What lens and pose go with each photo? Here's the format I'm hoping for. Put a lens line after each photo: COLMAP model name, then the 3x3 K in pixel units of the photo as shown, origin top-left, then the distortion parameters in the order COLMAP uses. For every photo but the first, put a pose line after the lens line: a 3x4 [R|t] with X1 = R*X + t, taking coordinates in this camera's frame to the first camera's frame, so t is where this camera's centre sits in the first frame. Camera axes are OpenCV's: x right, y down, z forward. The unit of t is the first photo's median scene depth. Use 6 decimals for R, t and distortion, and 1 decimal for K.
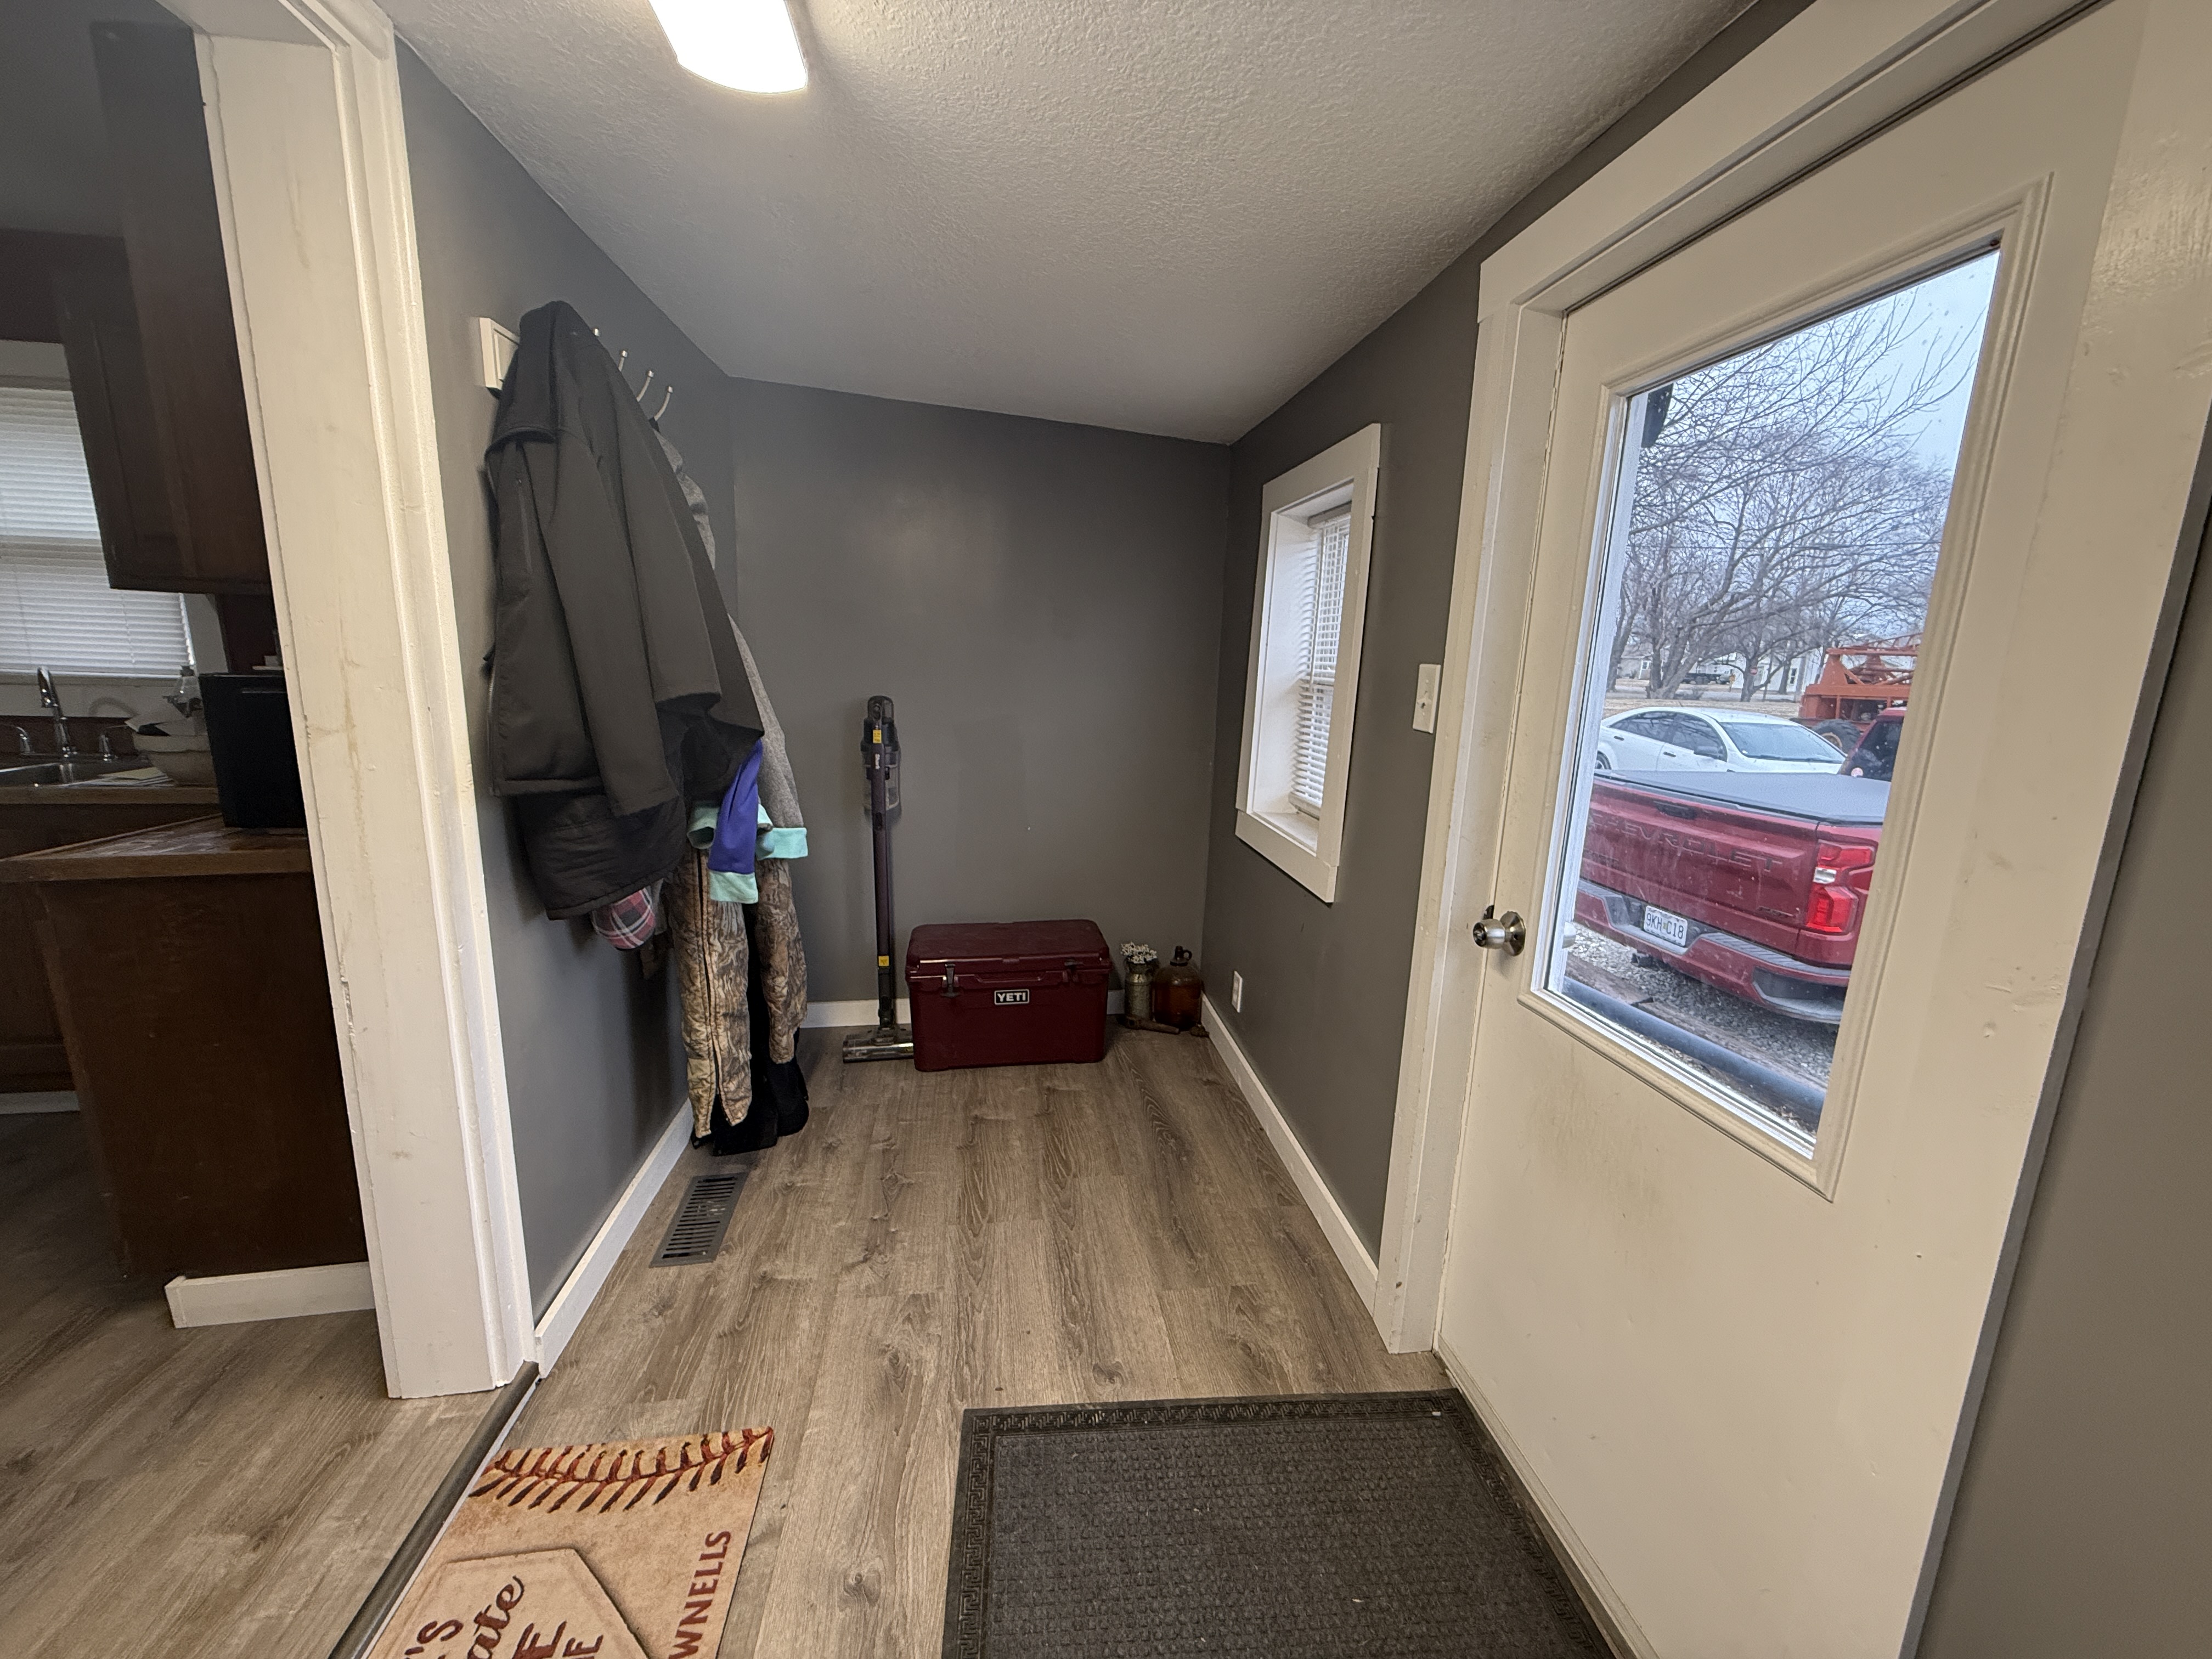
lens RADIAL K [[894.5, 0, 1105.1], [0, 894.5, 823.1], [0, 0, 1]] dist [-0.000564, -0.000151]
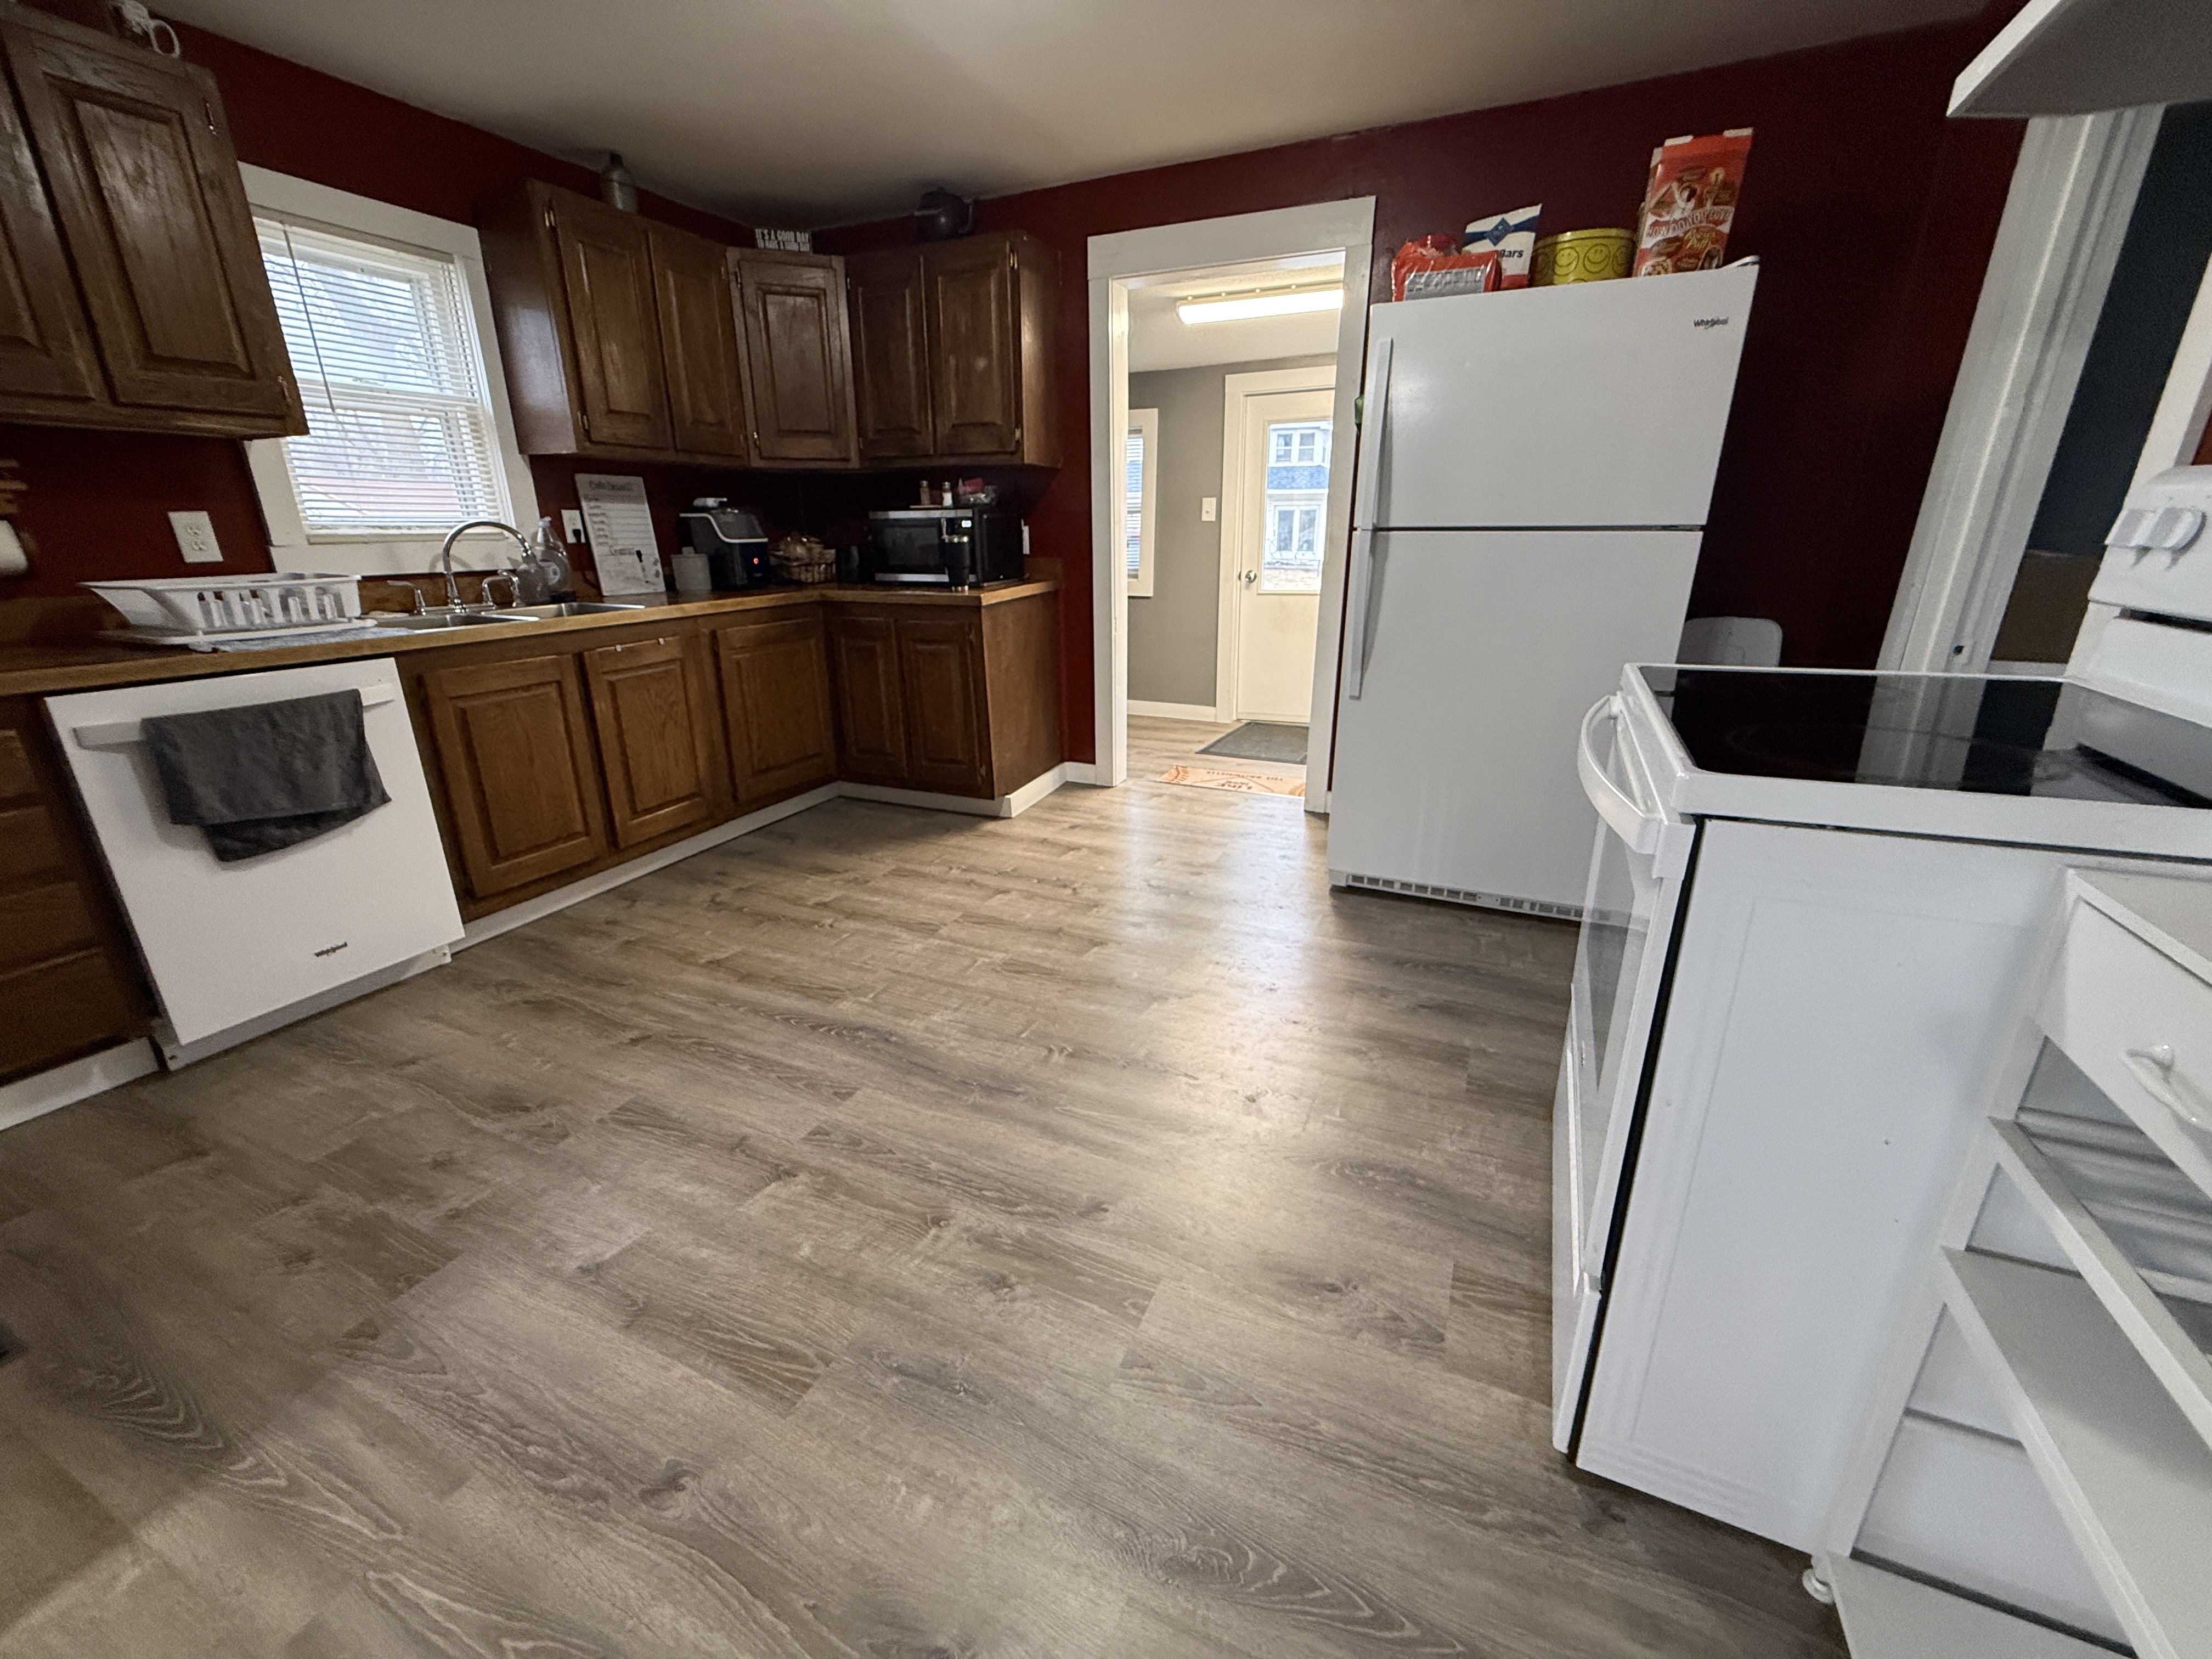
lens RADIAL K [[880.9, 0, 1106.0], [0, 880.9, 829.5], [0, 0, 1]] dist [-0.000622, -0.000188]
pose [[0.526386, -0.311680, 0.791059, -2.782497], [0.174349, 0.950185, 0.258361, 0.071822], [-0.832178, 0.001923, 0.554505, -0.426436]]
